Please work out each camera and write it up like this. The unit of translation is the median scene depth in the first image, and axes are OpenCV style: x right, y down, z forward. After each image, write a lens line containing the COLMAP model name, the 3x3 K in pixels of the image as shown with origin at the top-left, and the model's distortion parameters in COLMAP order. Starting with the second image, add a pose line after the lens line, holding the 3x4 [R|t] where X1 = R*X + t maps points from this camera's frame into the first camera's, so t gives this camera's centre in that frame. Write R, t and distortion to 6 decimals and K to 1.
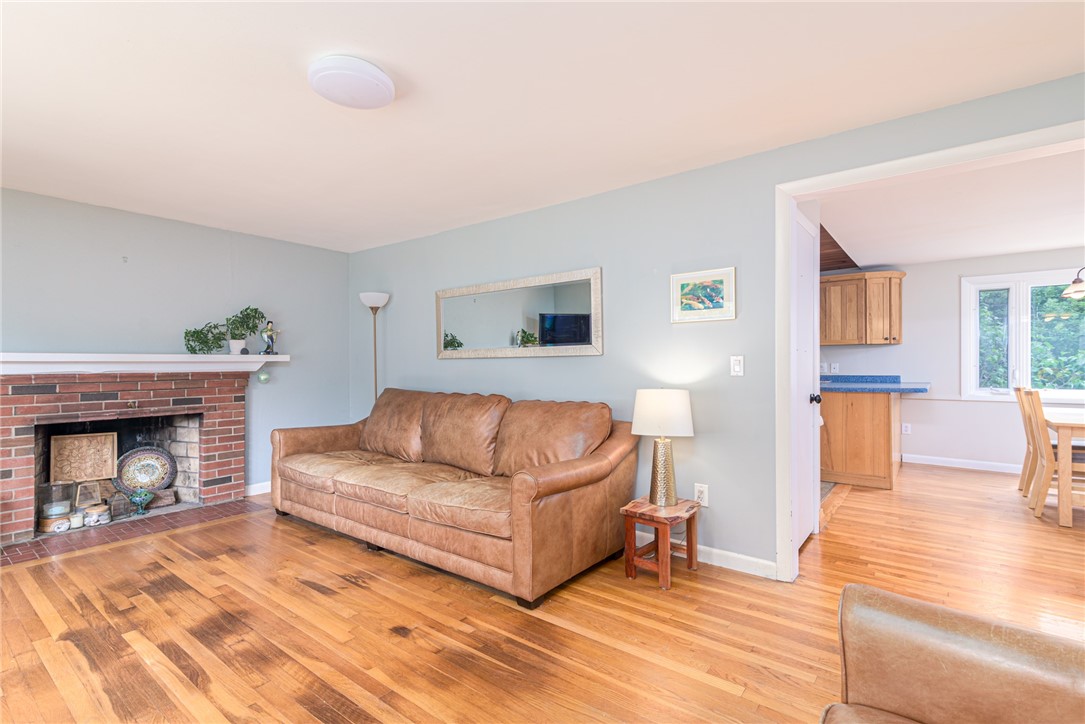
lens RADIAL K [[489.3, 0, 534.8], [0, 489.3, 362.6], [0, 0, 1]] dist [0.019789, -0.004068]
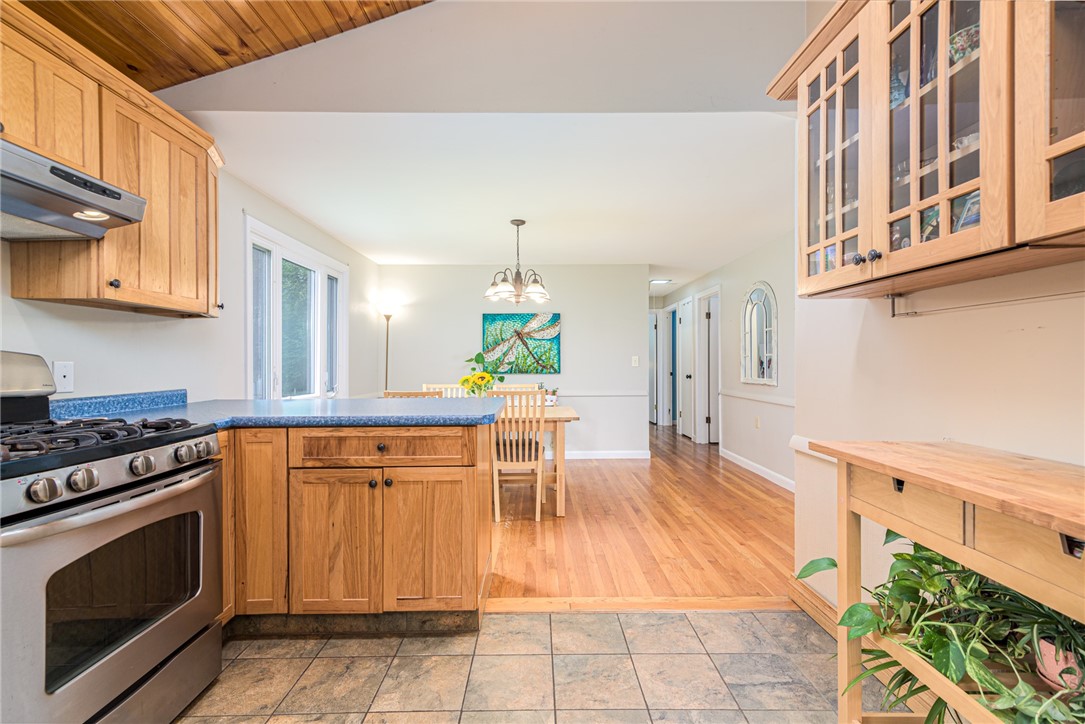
lens RADIAL K [[489.3, 0, 544.4], [0, 489.3, 365.5], [0, 0, 1]] dist [0.019789, -0.004068]
pose [[-0.648889, 0.002711, 0.760878, 0.194236], [0.006399, 0.999978, 0.001893, 0.006687], [-0.760856, 0.006097, -0.648892, 1.105640]]
